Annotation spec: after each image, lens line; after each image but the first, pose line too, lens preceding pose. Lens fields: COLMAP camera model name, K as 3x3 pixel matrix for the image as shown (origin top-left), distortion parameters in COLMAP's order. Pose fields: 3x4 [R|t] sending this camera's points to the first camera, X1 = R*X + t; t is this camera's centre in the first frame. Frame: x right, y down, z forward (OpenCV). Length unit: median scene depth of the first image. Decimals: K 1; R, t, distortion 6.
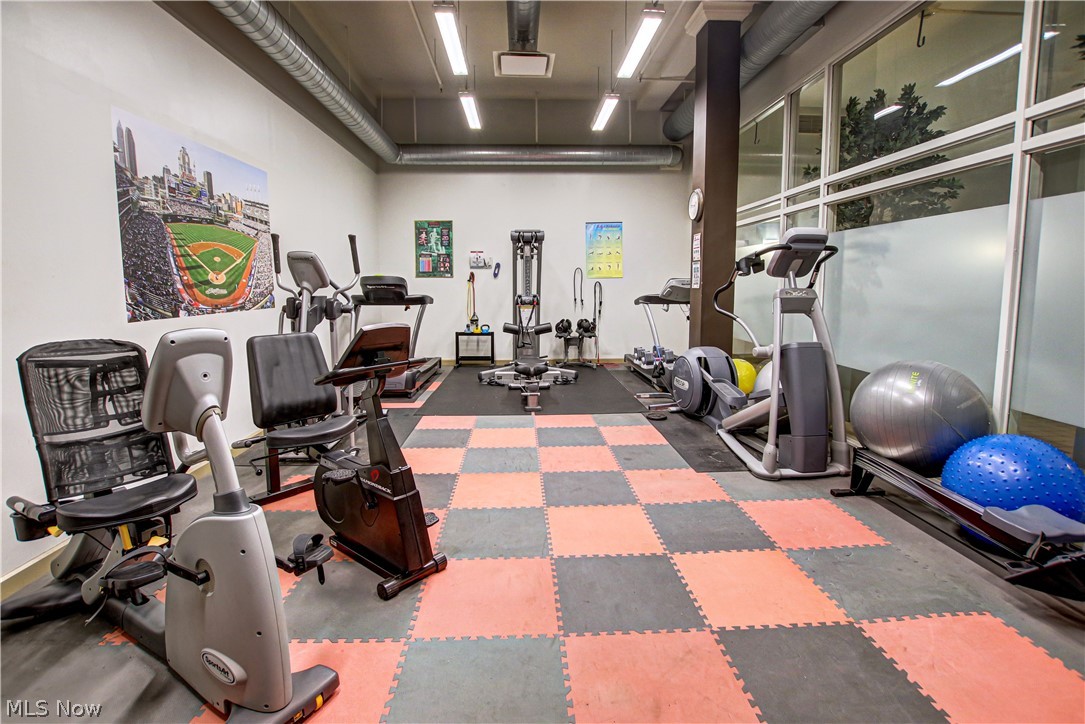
lens RADIAL K [[528.0, 0, 546.3], [0, 528.0, 353.8], [0, 0, 1]] dist [-0.002788, -0.000429]
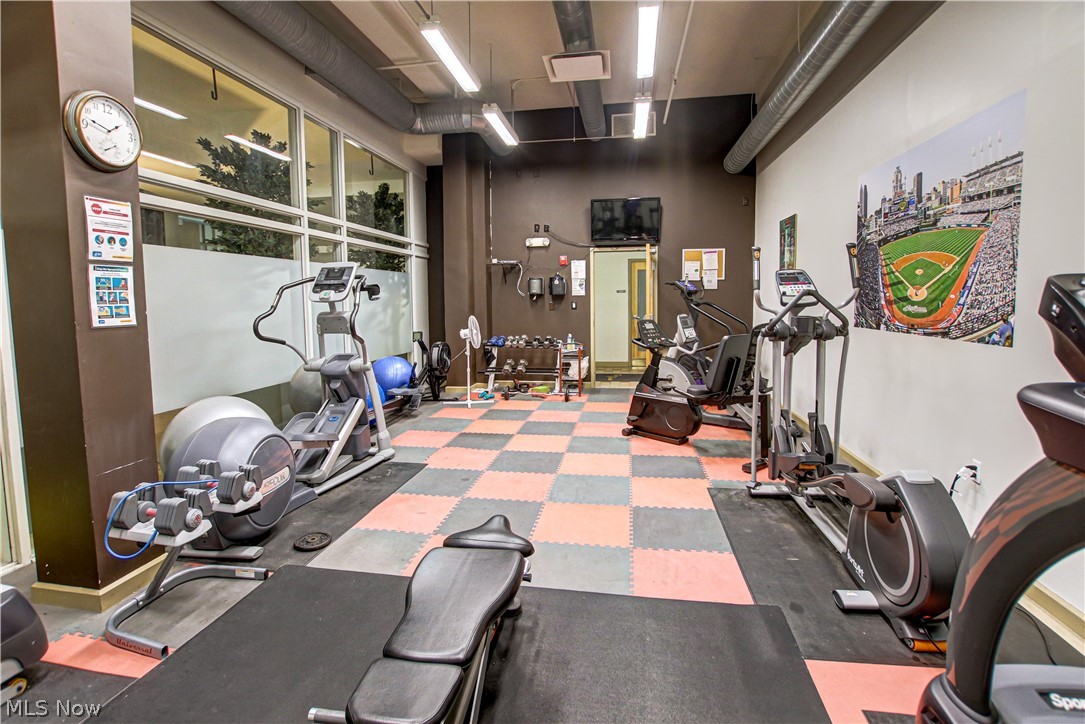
lens RADIAL K [[528.0, 0, 547.0], [0, 528.0, 363.9], [0, 0, 1]] dist [-0.002788, -0.000429]
pose [[-0.979549, -0.011377, 0.200885, -0.210645], [0.040193, 0.967213, 0.250766, -0.277545], [-0.197151, 0.253712, -0.946975, 1.995752]]
